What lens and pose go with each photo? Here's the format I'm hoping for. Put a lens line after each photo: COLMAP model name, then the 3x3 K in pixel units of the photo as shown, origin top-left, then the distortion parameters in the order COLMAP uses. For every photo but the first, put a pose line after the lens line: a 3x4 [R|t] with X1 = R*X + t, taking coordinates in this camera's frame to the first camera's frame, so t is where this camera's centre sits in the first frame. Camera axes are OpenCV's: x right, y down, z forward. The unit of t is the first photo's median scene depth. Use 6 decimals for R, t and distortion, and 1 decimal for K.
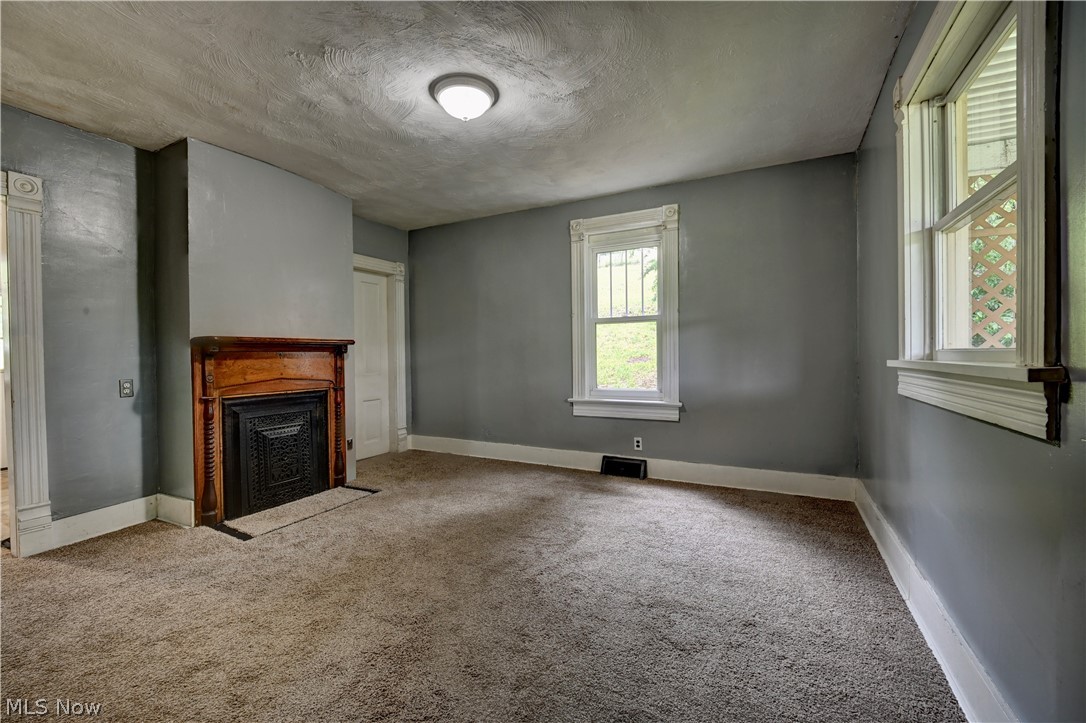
lens RADIAL K [[445.9, 0, 546.3], [0, 445.9, 361.9], [0, 0, 1]] dist [-0.013017, -0.000623]
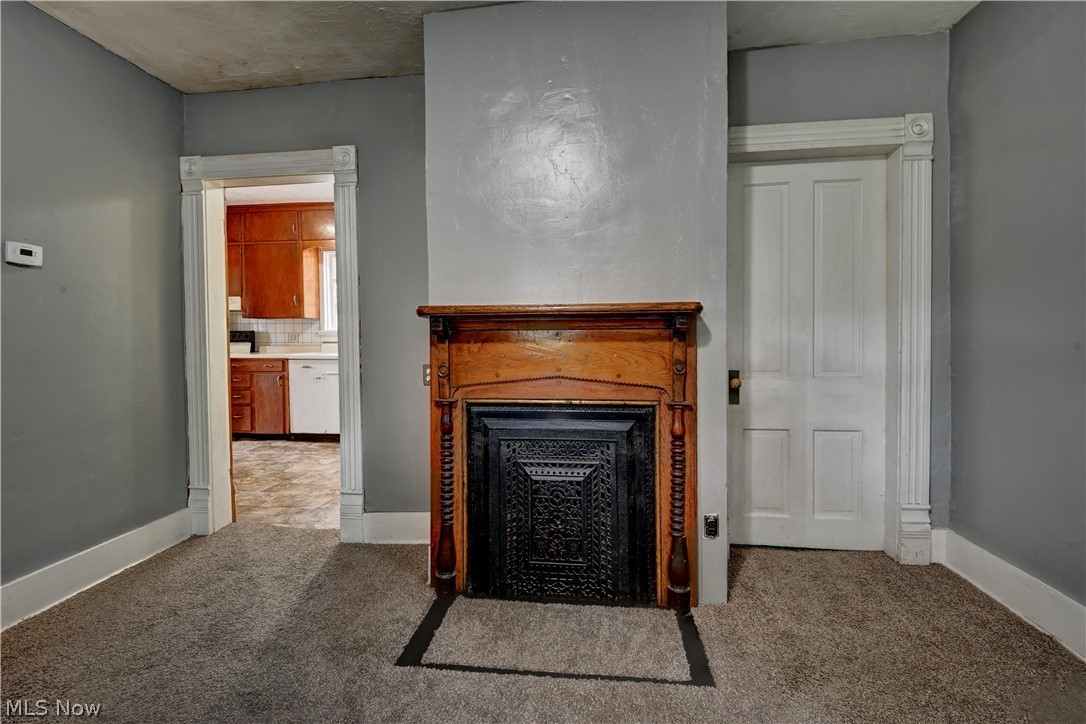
lens RADIAL K [[467.4, 0, 547.0], [0, 467.4, 343.1], [0, 0, 1]] dist [-0.002919, -0.000808]
pose [[0.344786, 0.021966, -0.938424, -0.049177], [-0.014410, 0.999732, 0.018107, -0.015661], [0.938571, 0.007280, 0.345010, 0.759746]]
